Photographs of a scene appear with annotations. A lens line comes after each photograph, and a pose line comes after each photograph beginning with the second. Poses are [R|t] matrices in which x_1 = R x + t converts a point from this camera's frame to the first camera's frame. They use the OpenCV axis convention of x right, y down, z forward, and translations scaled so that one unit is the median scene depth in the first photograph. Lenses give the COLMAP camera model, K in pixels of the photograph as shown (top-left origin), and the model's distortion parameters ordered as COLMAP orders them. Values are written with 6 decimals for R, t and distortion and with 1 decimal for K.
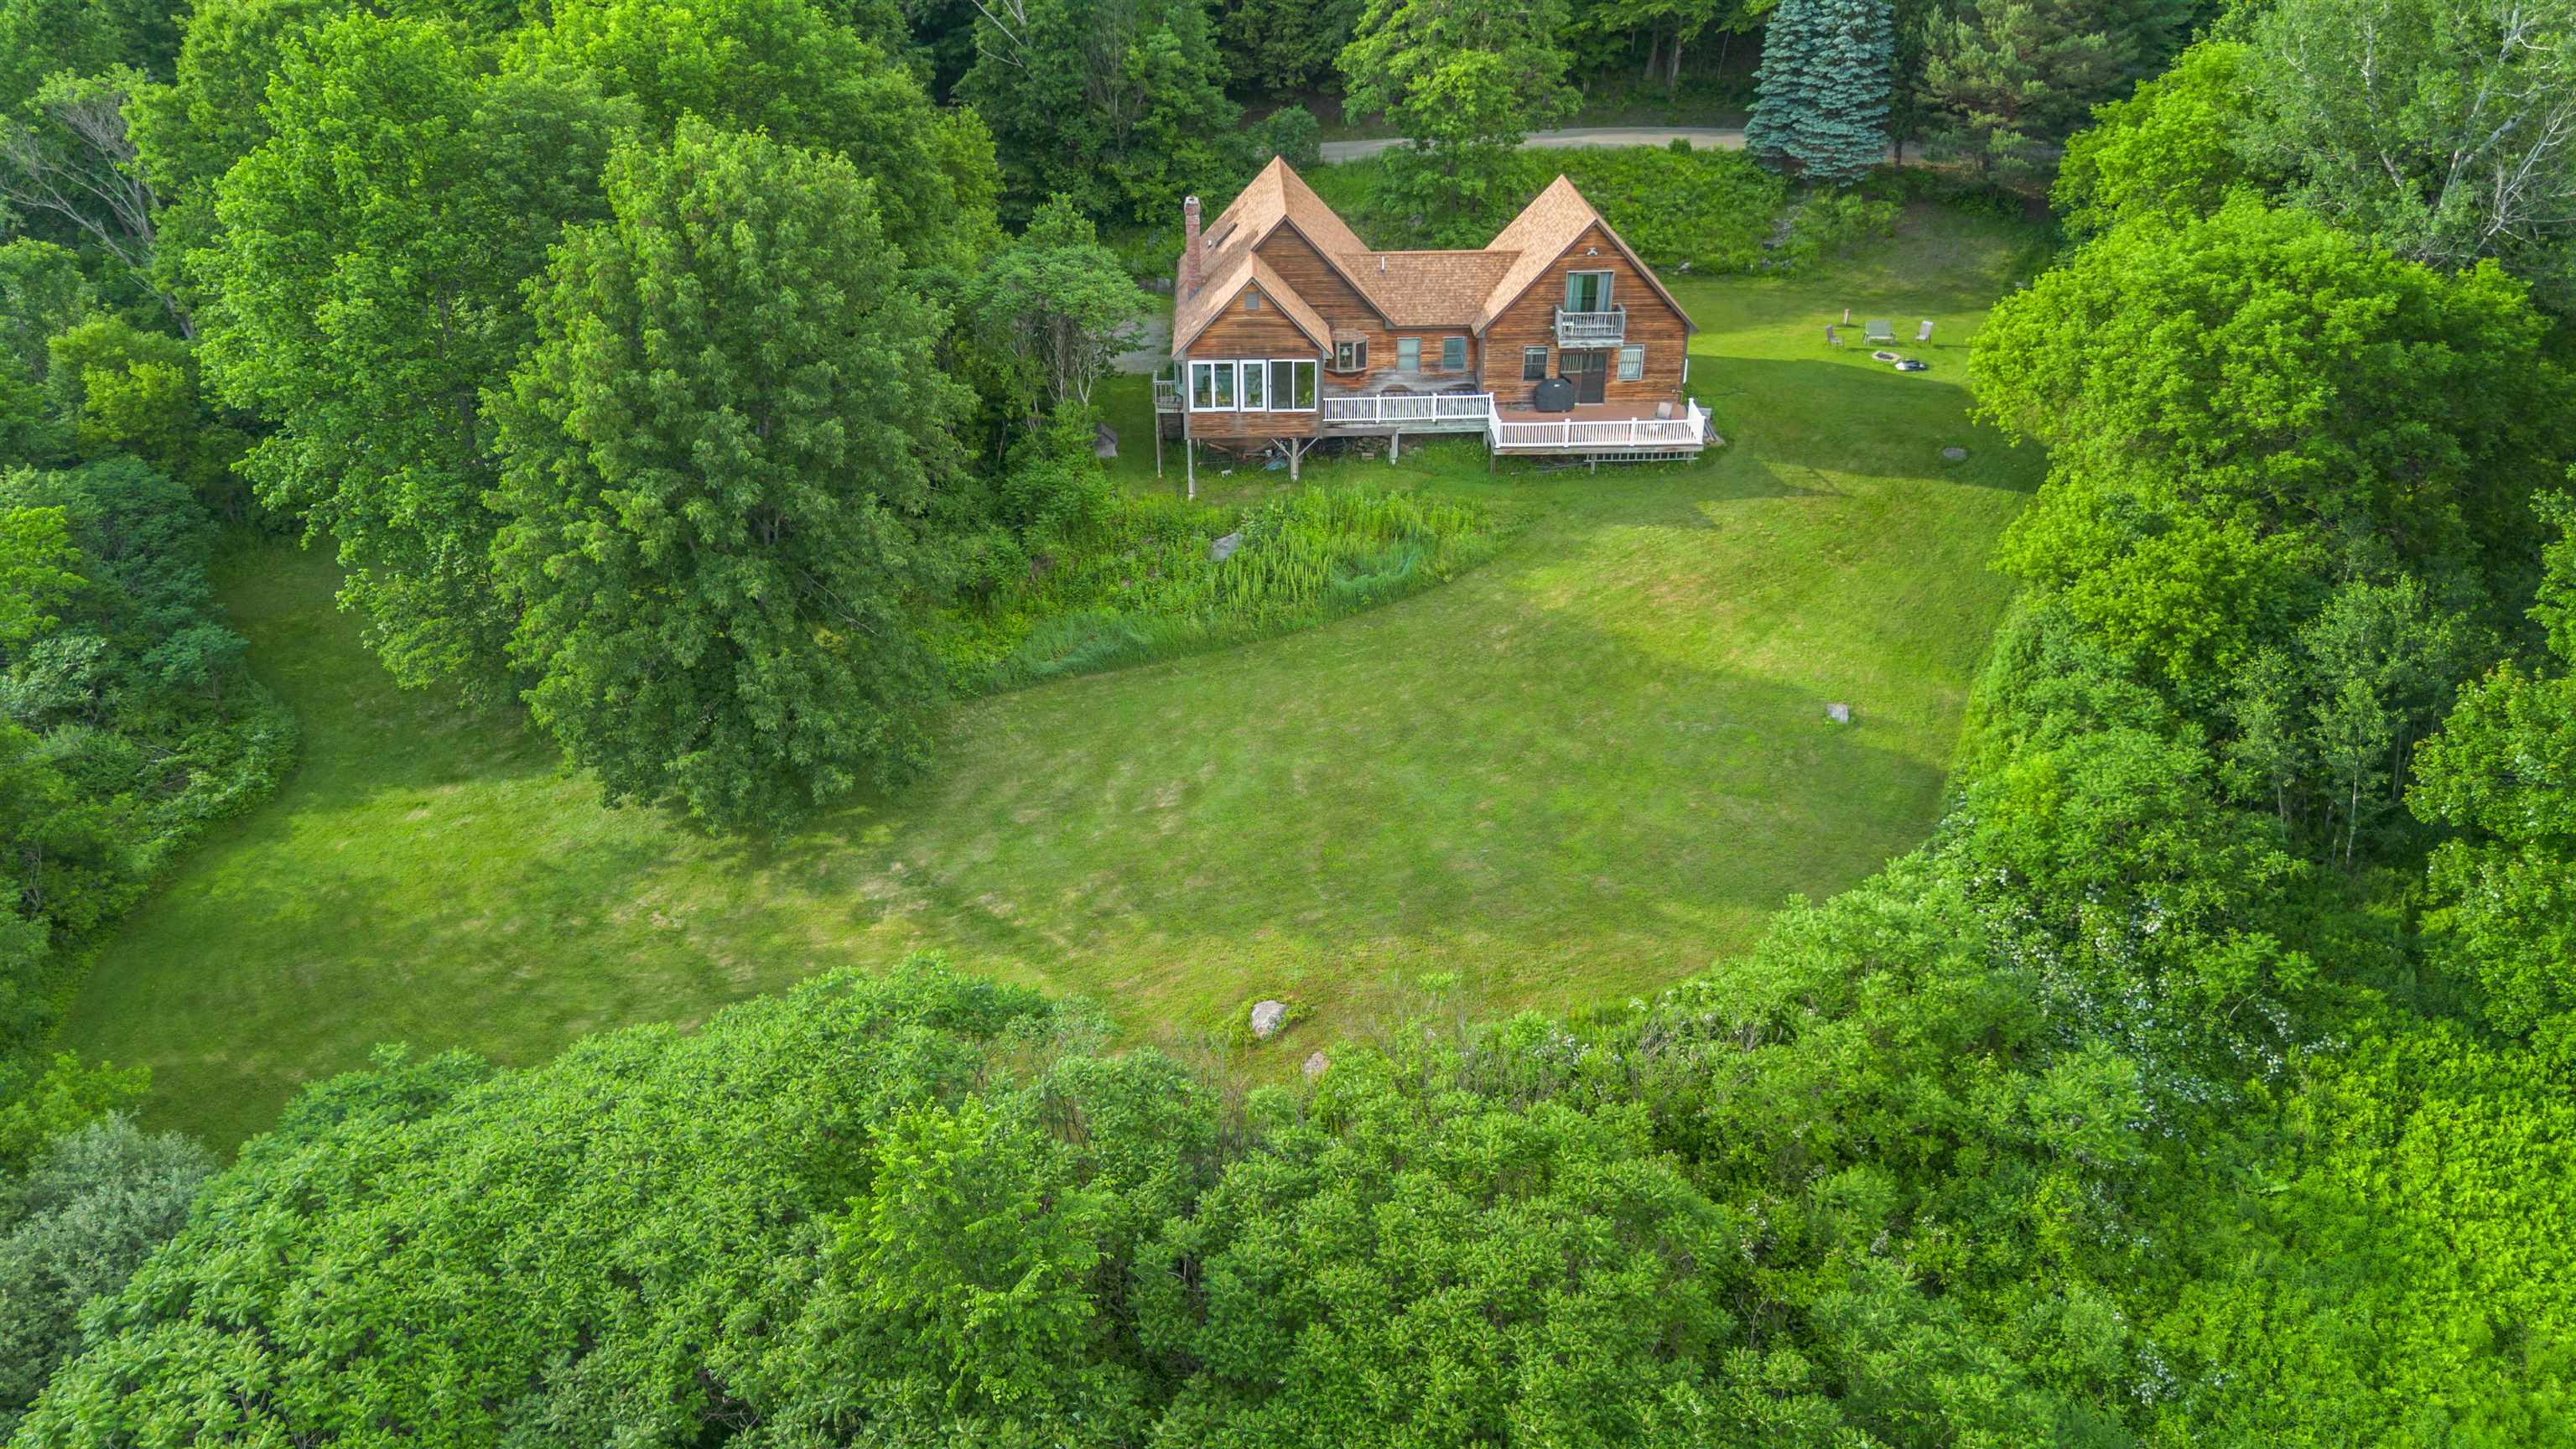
lens RADIAL K [[1815.7, 0, 1288.0], [0, 1815.7, 724.5], [0, 0, 1]] dist [0.000327, 0.000091]
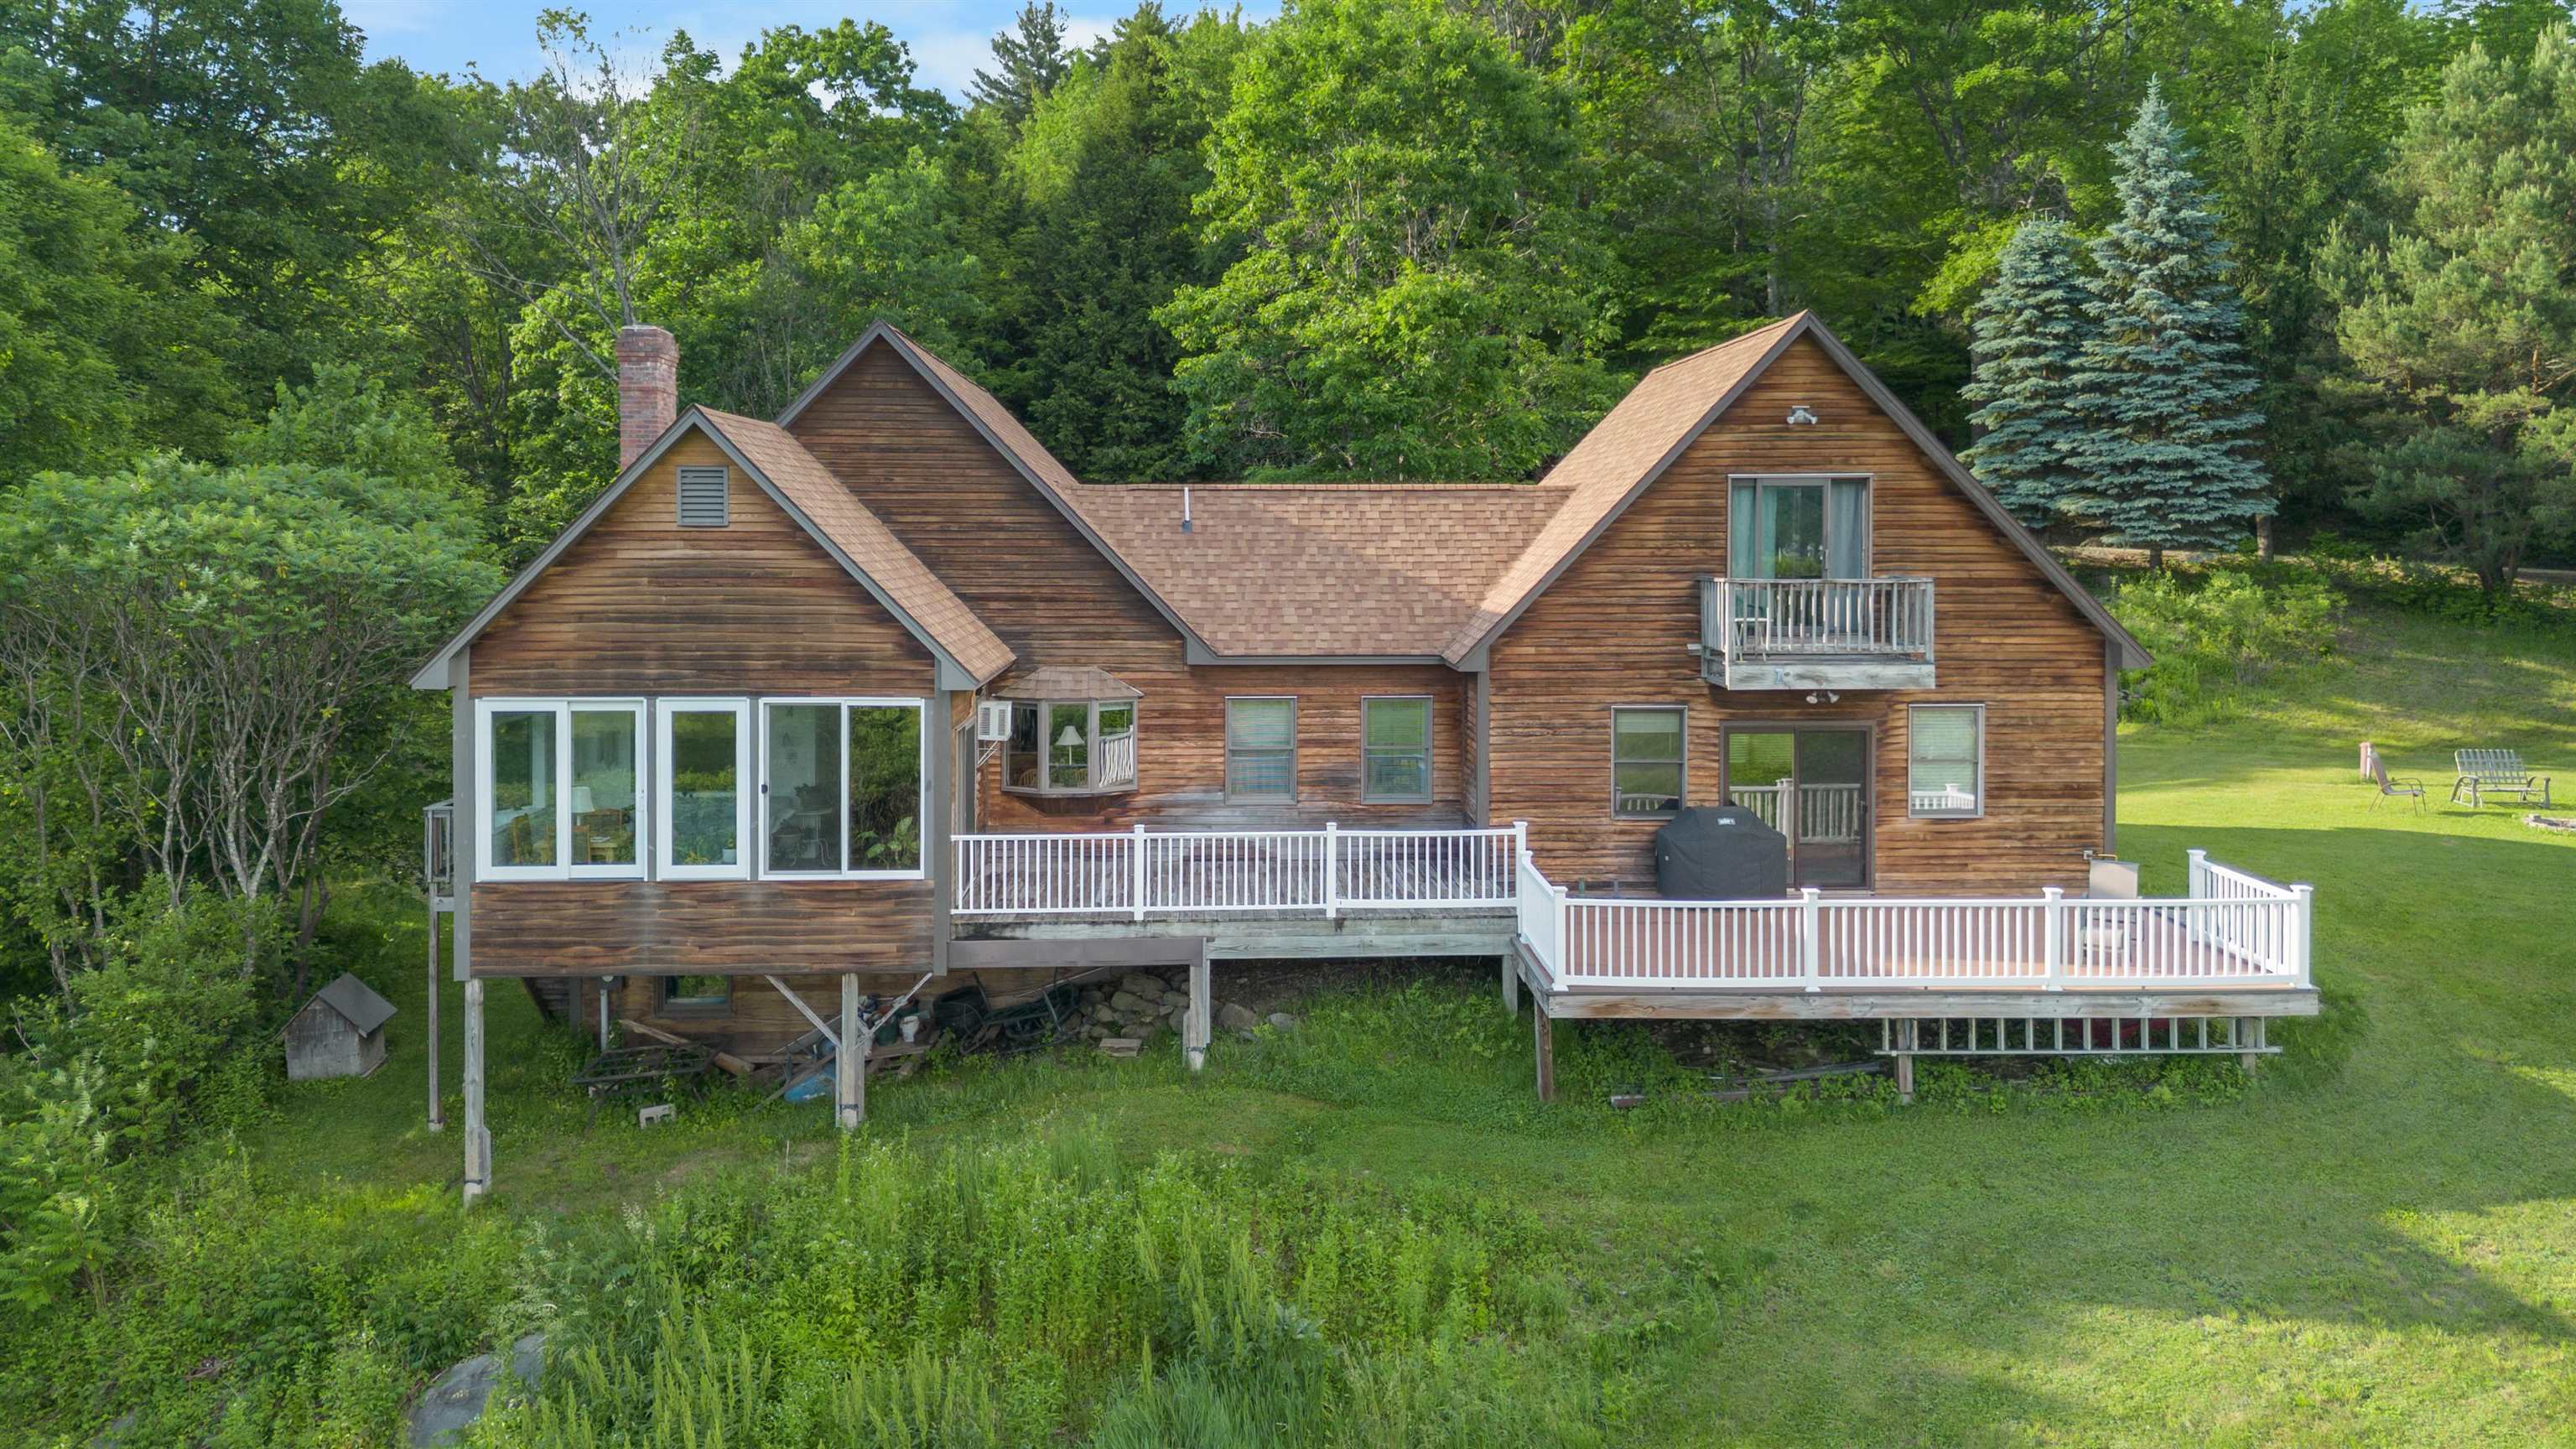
lens RADIAL K [[1462.8, 0, 1288.0], [0, 1462.8, 724.5], [0, 0, 1]] dist [0.030219, -0.000065]
pose [[0.999878, -0.004718, -0.014880, 0.076719], [-0.002646, 0.888216, -0.459418, -0.085585], [0.015384, 0.459402, 0.888095, 0.772427]]
